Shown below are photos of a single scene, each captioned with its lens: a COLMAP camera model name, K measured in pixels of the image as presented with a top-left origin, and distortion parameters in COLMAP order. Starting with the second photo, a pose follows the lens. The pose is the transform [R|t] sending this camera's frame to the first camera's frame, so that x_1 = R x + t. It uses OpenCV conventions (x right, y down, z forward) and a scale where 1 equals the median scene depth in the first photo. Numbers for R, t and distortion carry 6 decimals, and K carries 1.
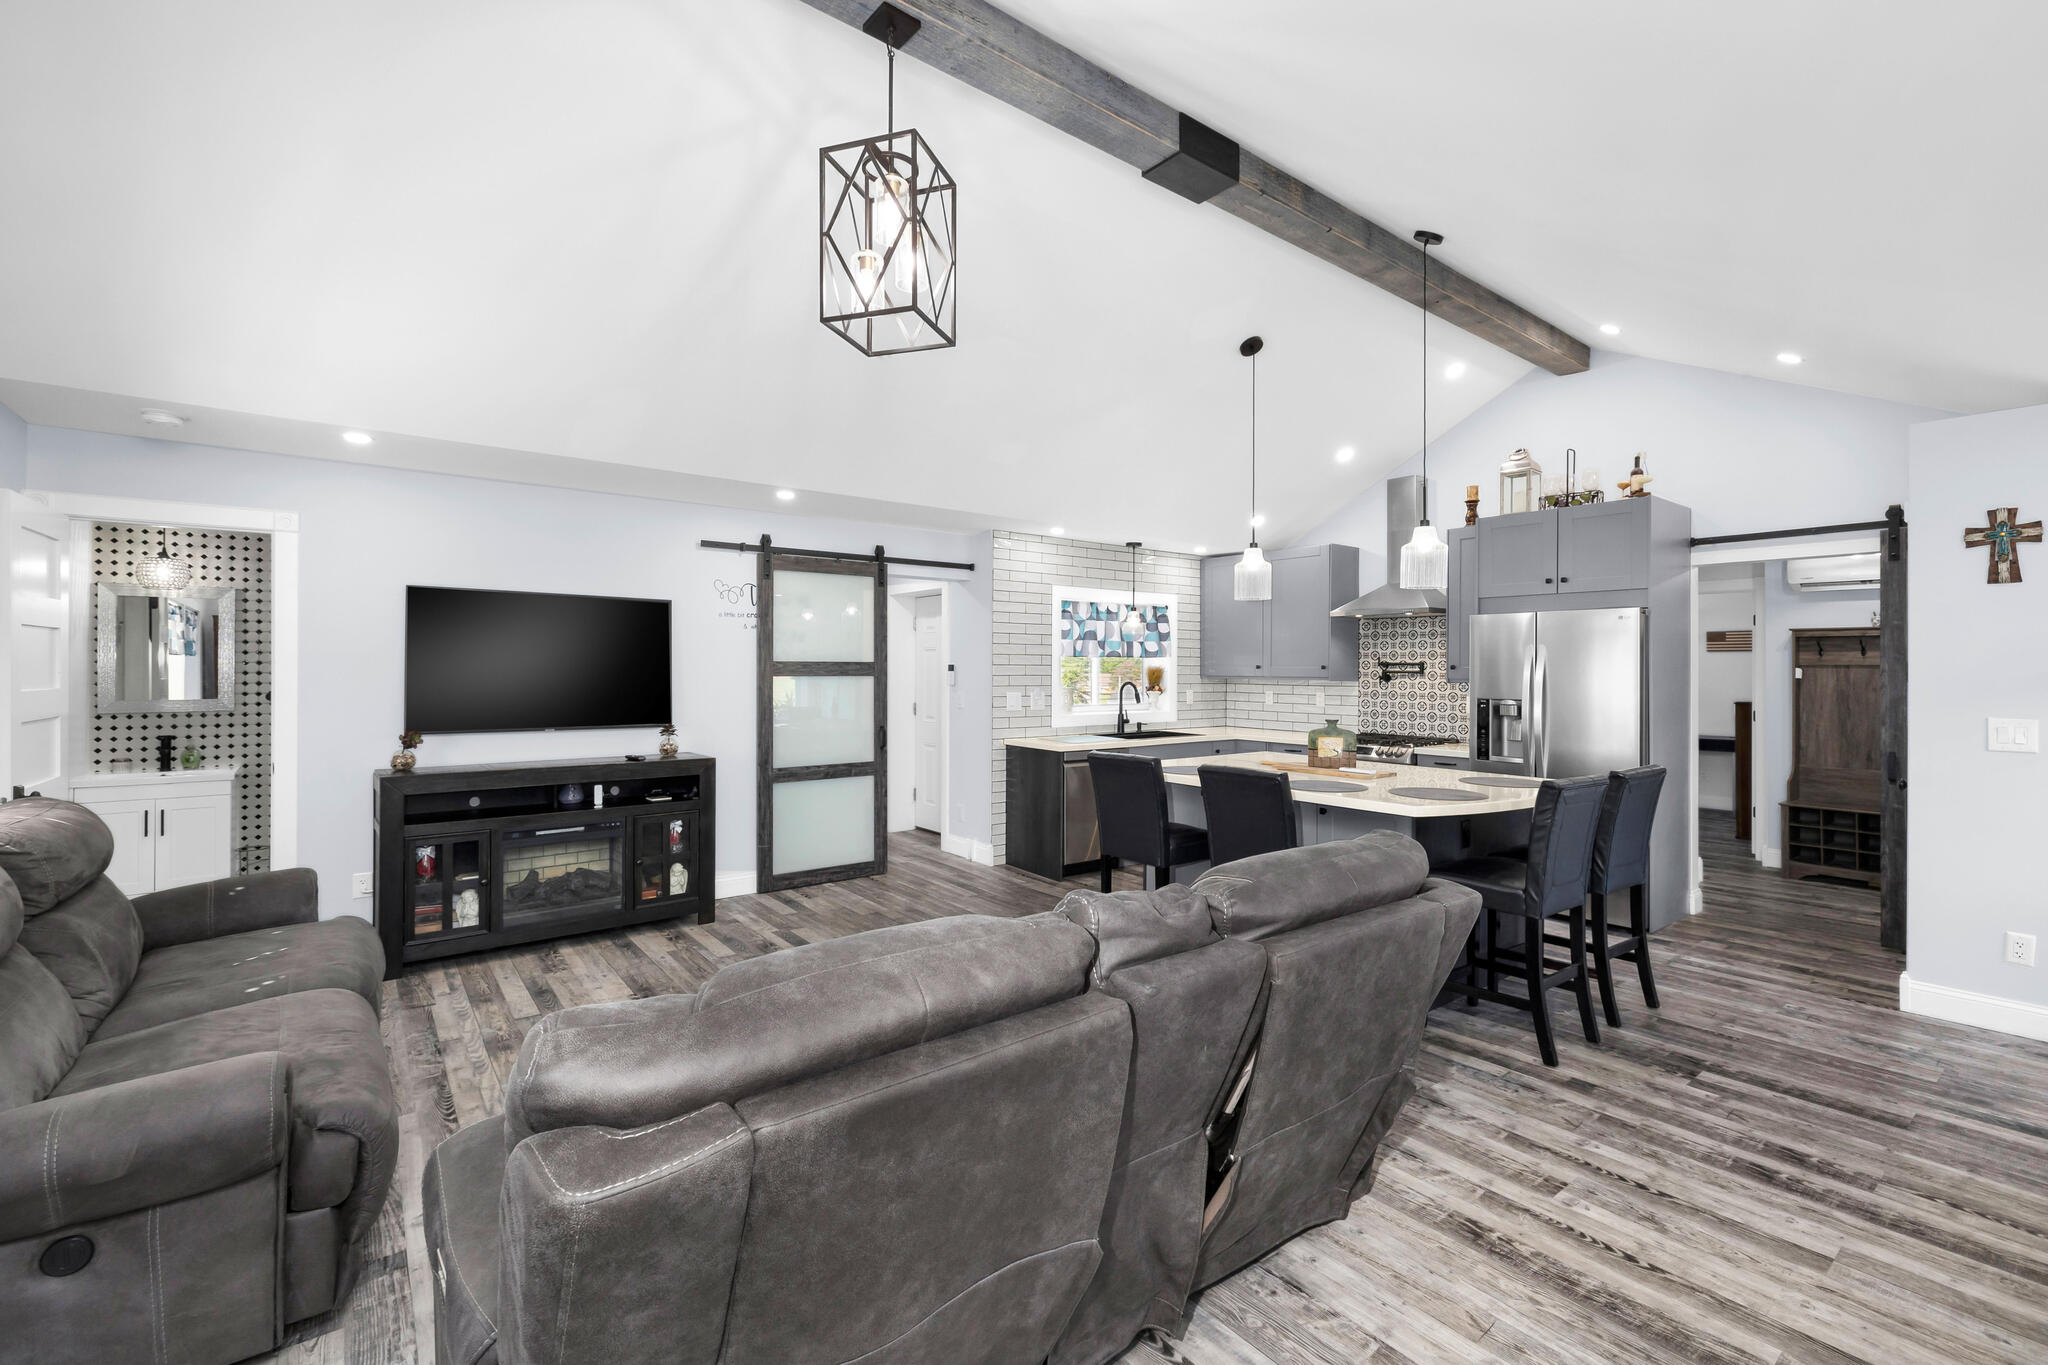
lens RADIAL K [[878.1, 0, 1015.6], [0, 878.1, 663.6], [0, 0, 1]] dist [0.000048, -0.000073]
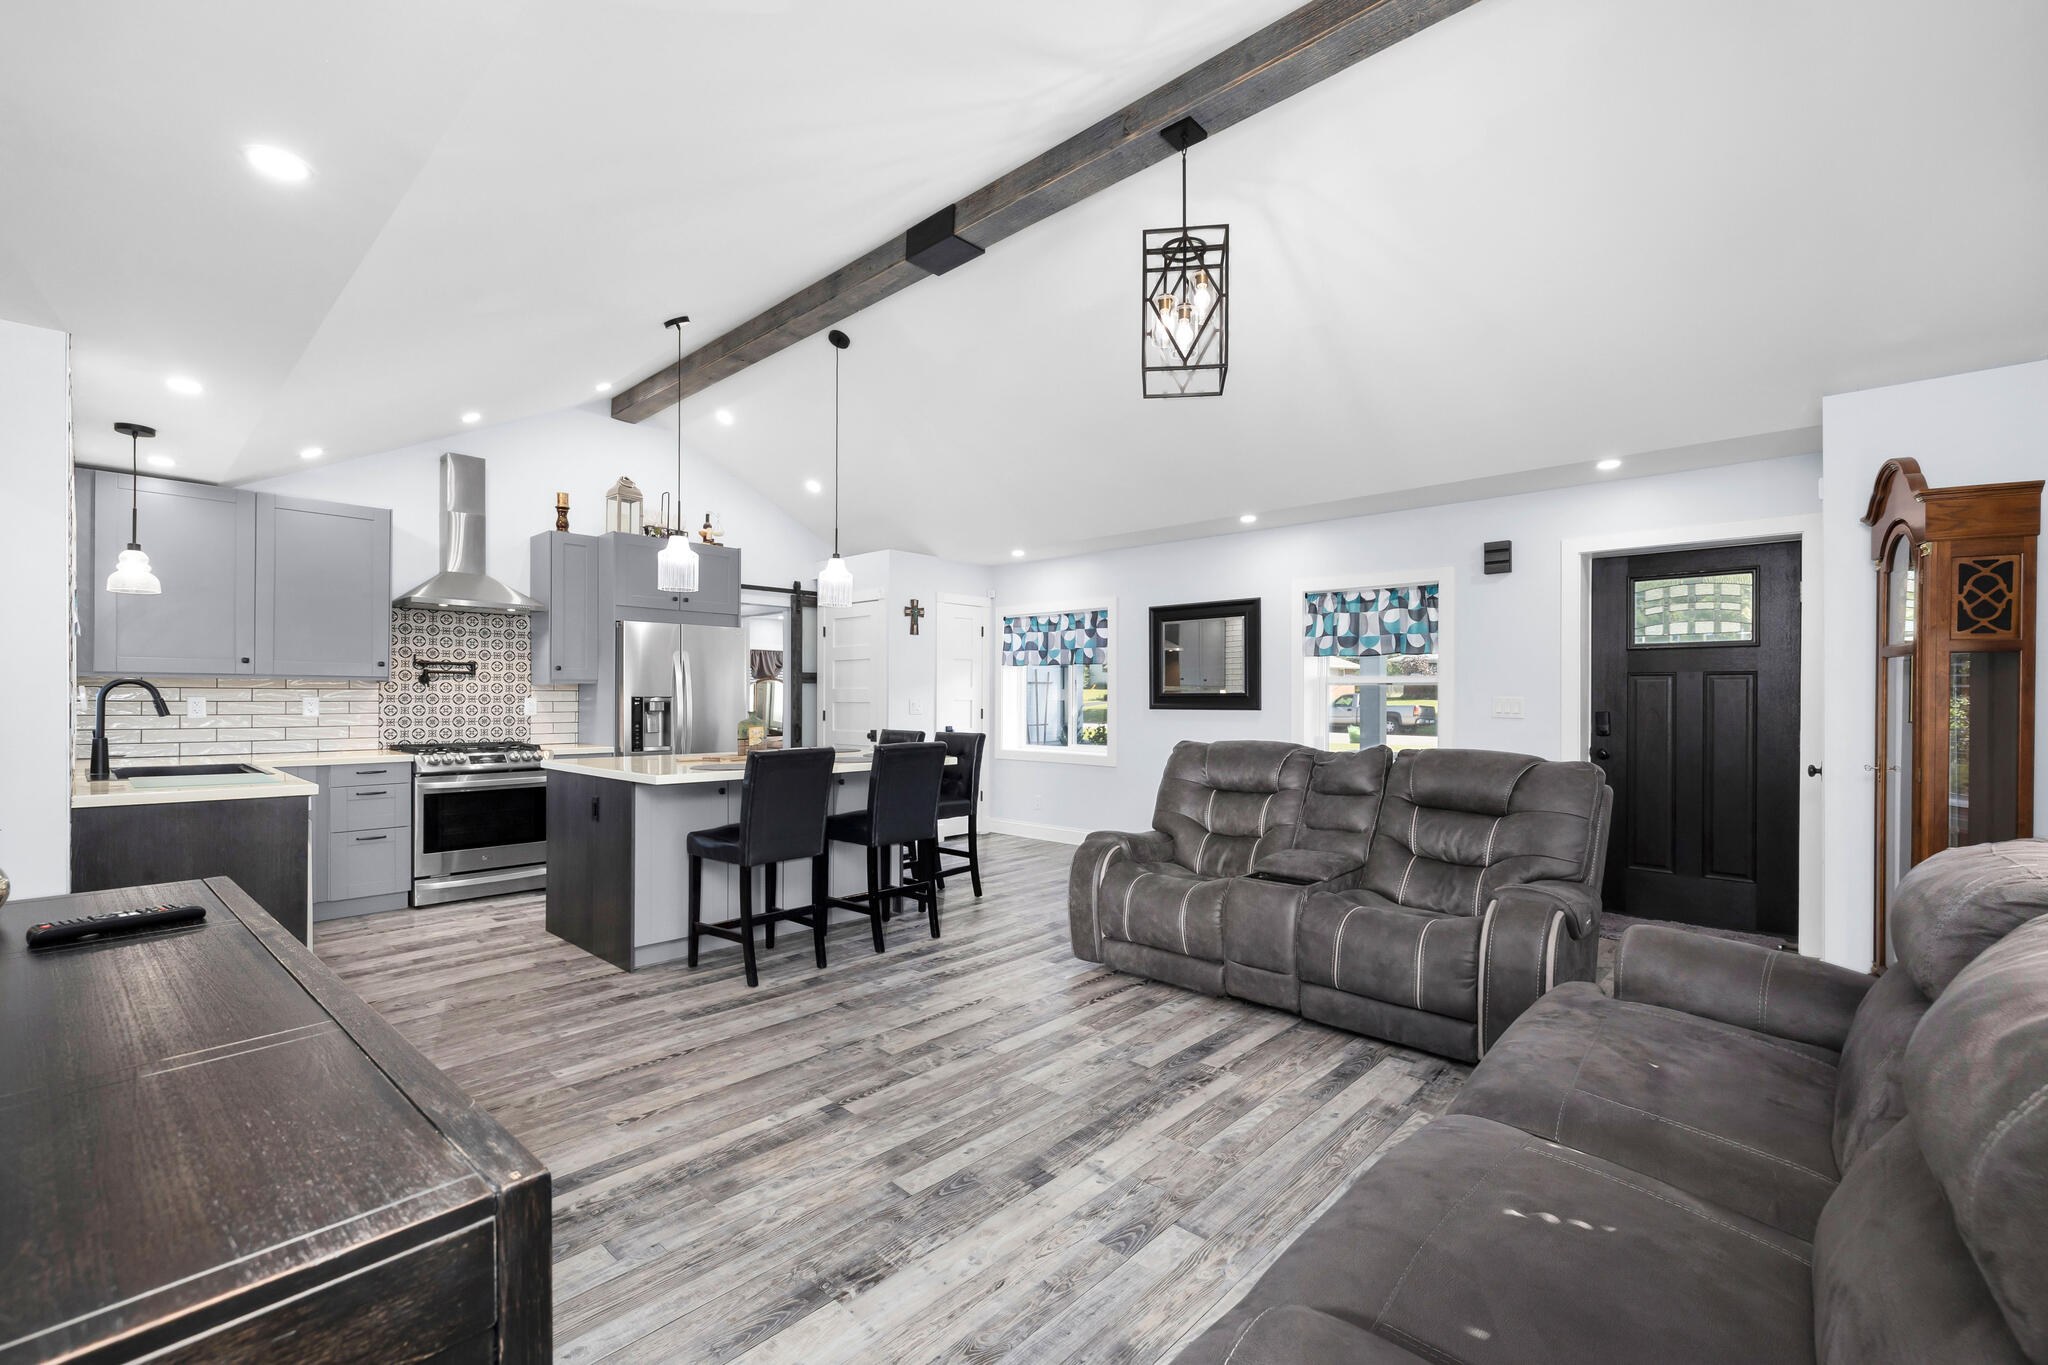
lens RADIAL K [[883.2, 0, 1029.6], [0, 883.2, 698.8], [0, 0, 1]] dist [0.000121, 0.000085]
pose [[-0.169950, -0.009080, 0.985411, -0.631104], [-0.011275, 0.999910, 0.007269, 0.027154], [-0.985388, -0.009875, -0.170037, 0.668731]]
